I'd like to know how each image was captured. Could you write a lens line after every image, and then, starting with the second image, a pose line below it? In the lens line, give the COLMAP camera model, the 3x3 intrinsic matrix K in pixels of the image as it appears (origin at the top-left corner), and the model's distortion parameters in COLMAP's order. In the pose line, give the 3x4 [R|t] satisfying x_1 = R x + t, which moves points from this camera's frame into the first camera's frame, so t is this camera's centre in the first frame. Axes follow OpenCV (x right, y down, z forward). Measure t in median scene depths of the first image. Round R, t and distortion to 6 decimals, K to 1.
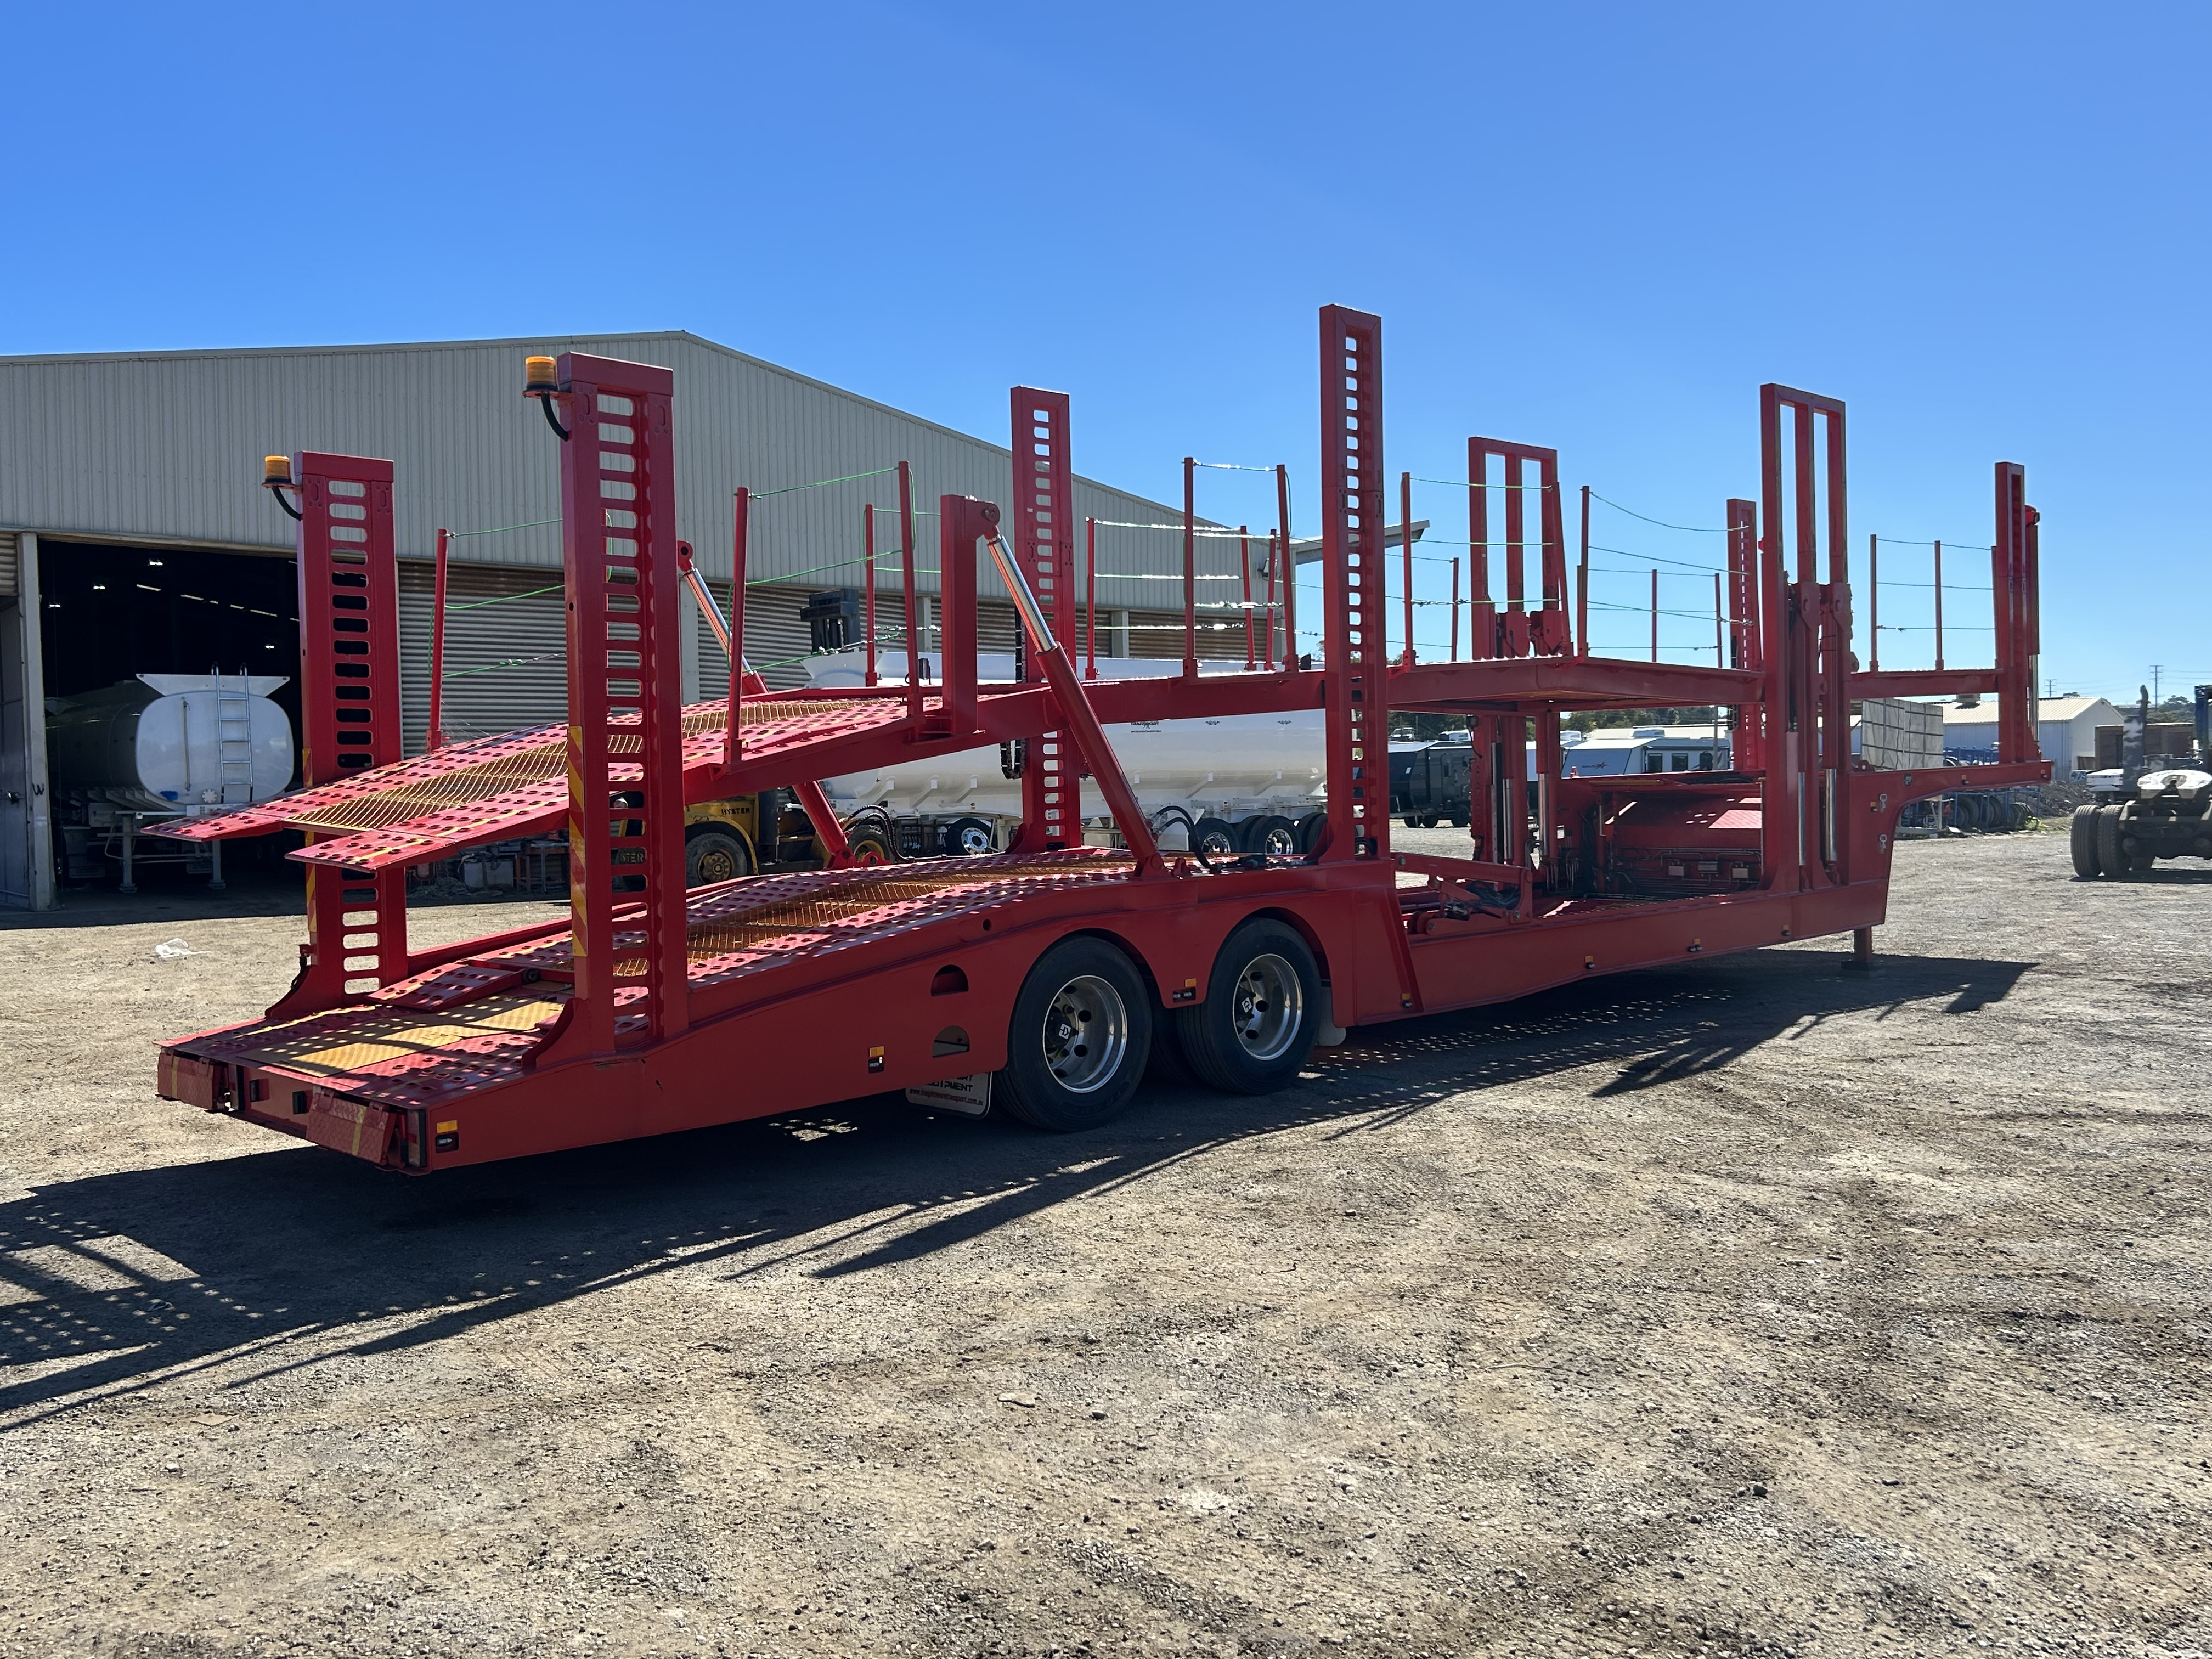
lens RADIAL K [[1867.0, 0, 1107.2], [0, 1867.0, 830.4], [0, 0, 1]] dist [0.008035, 0.003081]
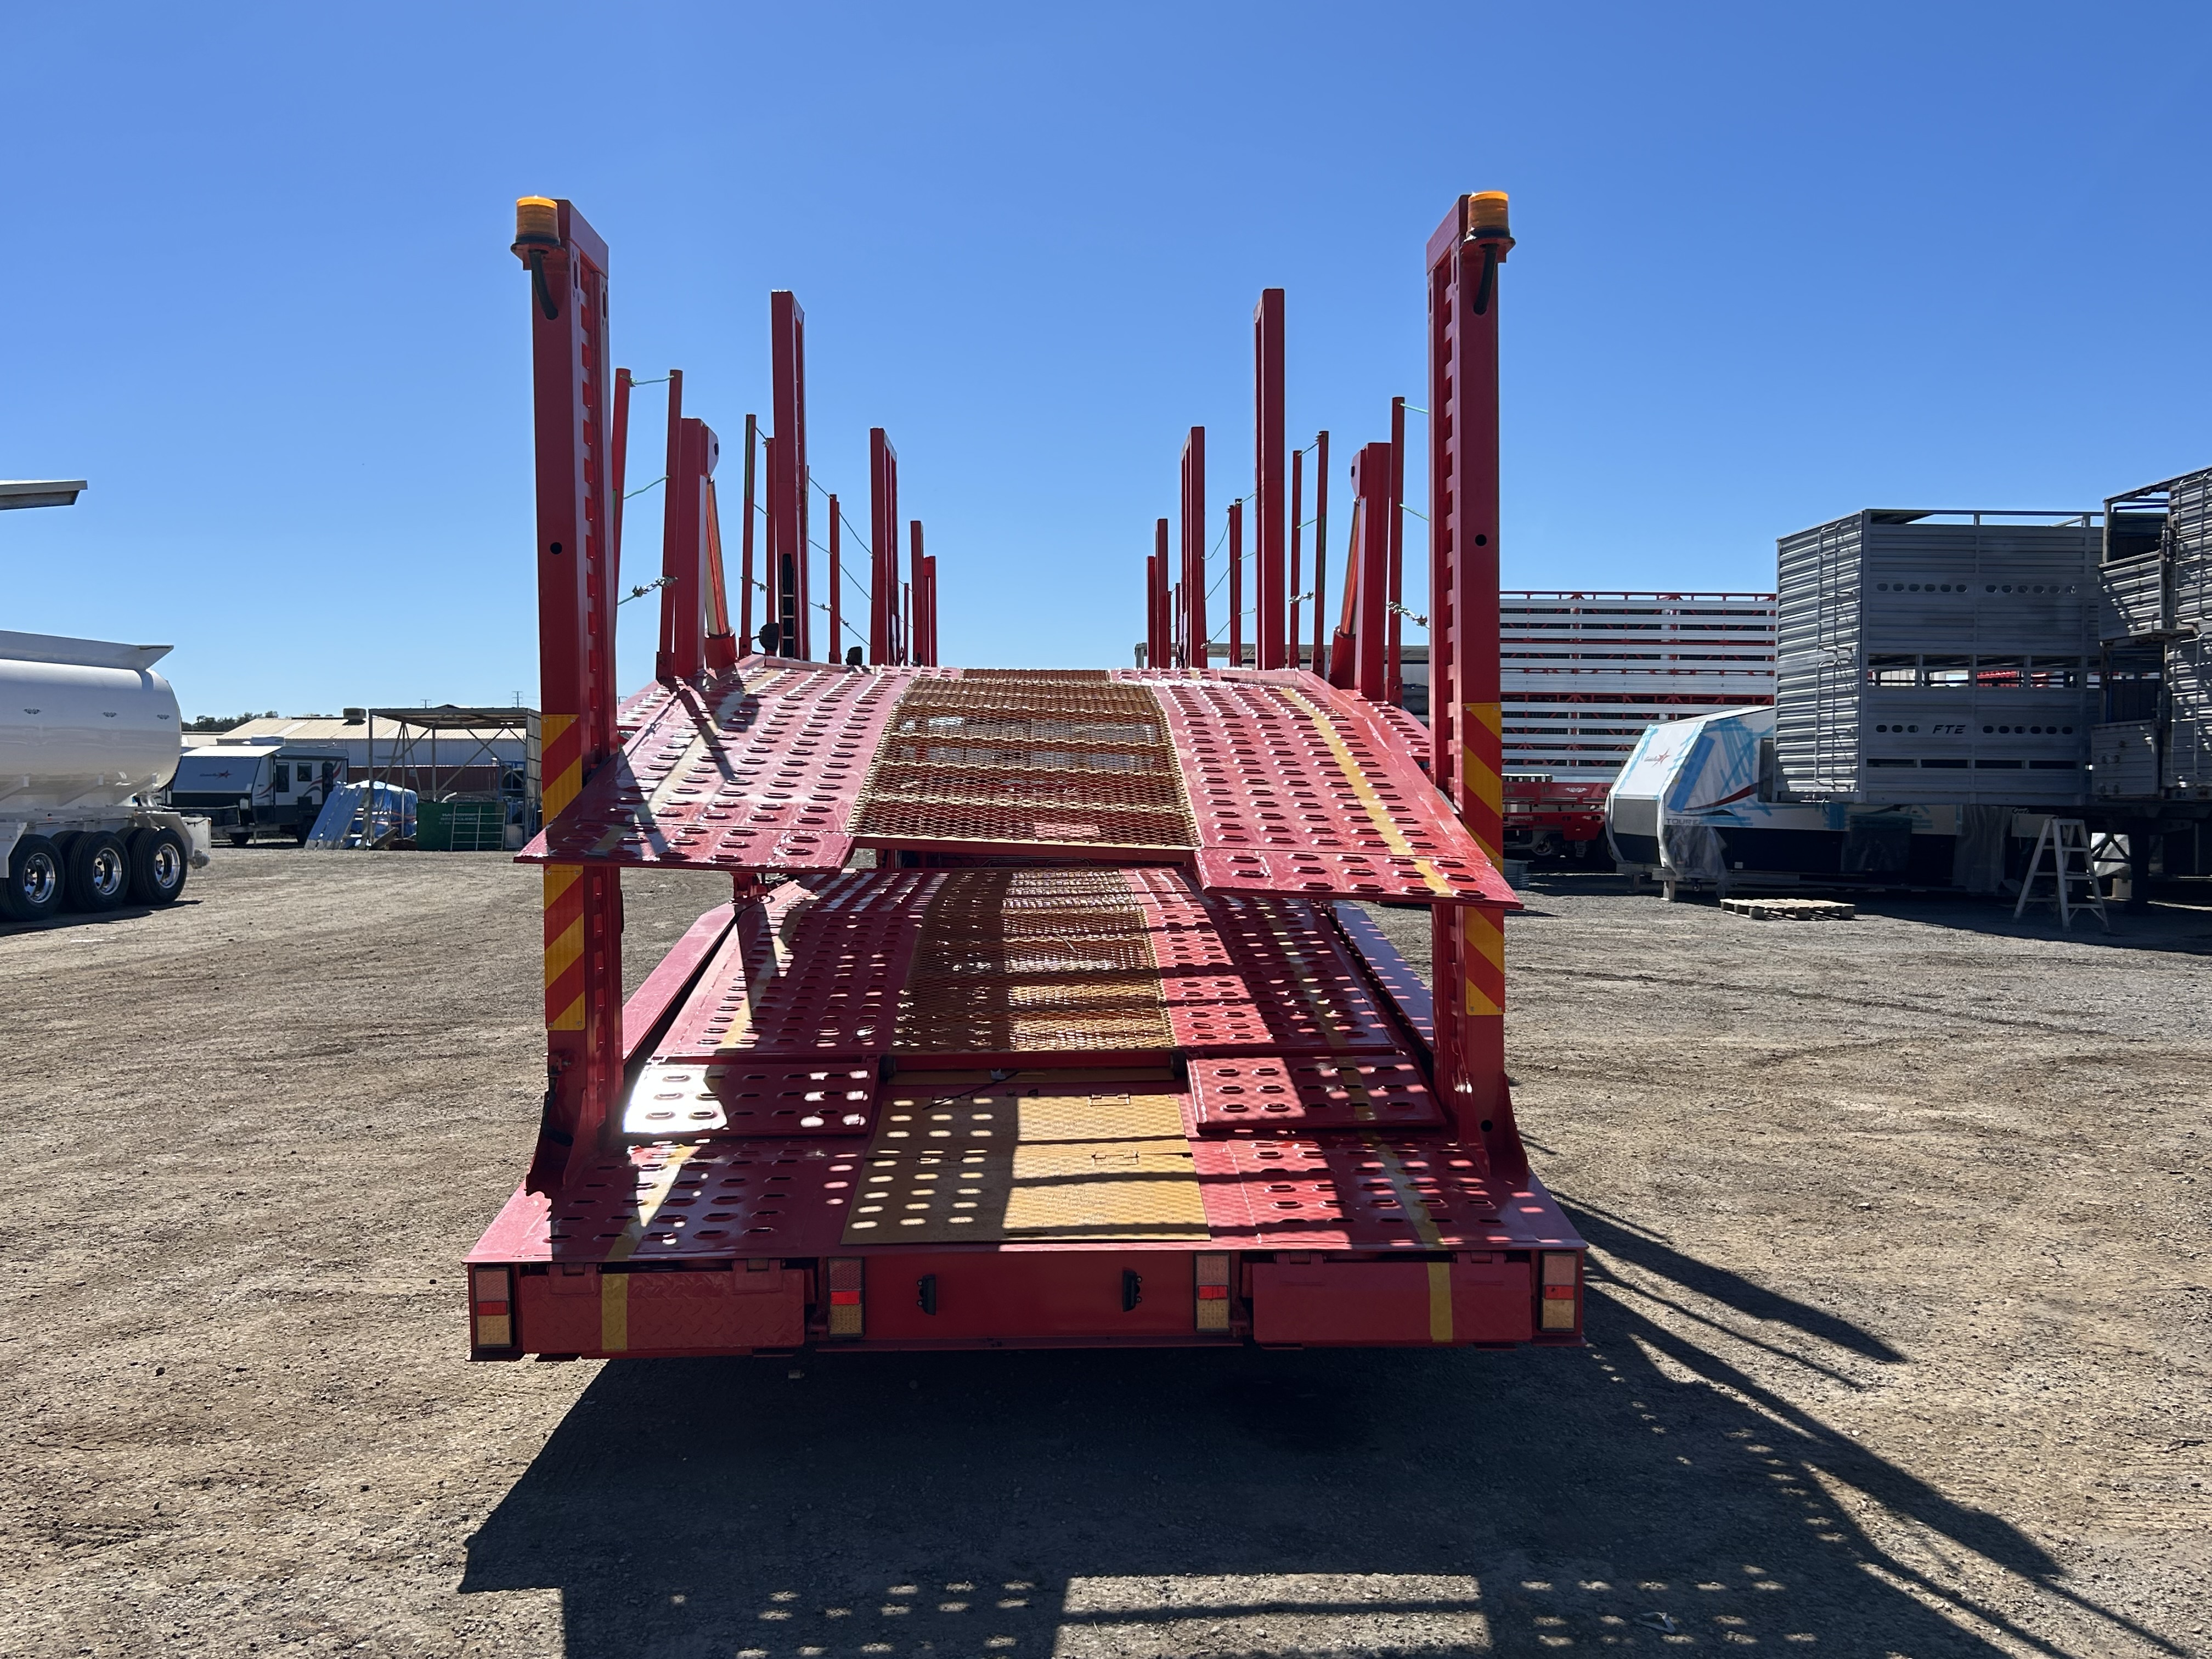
lens RADIAL K [[1867.0, 0, 1106.8], [0, 1867.0, 830.5], [0, 0, 1]] dist [0.008035, 0.003081]
pose [[0.689930, -0.005381, 0.723856, -1.114199], [0.010767, 0.999938, -0.002829, -0.004907], [-0.723796, 0.009745, 0.689945, 0.731946]]
